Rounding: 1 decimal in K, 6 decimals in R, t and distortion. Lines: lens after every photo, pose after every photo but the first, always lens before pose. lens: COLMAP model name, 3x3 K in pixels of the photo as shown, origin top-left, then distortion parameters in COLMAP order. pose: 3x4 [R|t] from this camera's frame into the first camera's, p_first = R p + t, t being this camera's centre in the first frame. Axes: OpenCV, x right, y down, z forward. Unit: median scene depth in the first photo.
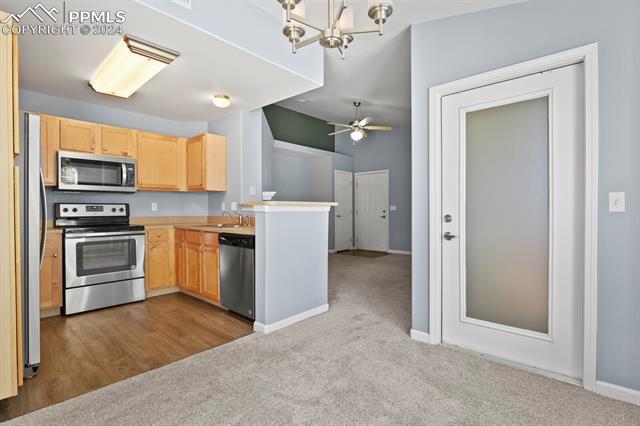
lens RADIAL K [[299.3, 0, 320.0], [0, 299.3, 213.0], [0, 0, 1]] dist [-0.003641, -0.000570]
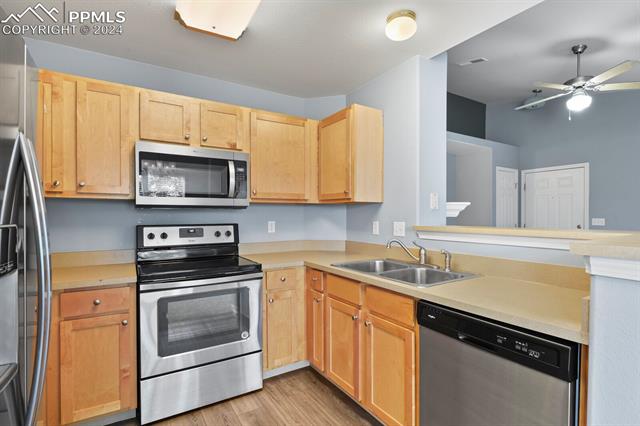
lens RADIAL K [[301.3, 0, 327.1], [0, 301.3, 219.2], [0, 0, 1]] dist [0.001435, -0.000218]
pose [[0.962582, 0.003294, -0.270971, -0.284389], [-0.002769, 0.999993, 0.002319, -0.045029], [0.270977, -0.001482, 0.962585, 0.435271]]
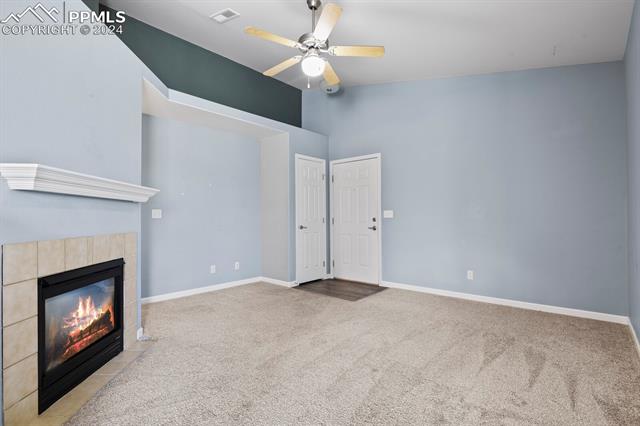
lens RADIAL K [[299.3, 0, 320.0], [0, 299.3, 213.0], [0, 0, 1]] dist [-0.003641, -0.000570]
pose [[0.999894, -0.004724, 0.013744, 0.186446], [0.005010, 0.999770, -0.020873, -0.013506], [-0.013642, 0.020940, 0.999688, 0.761255]]
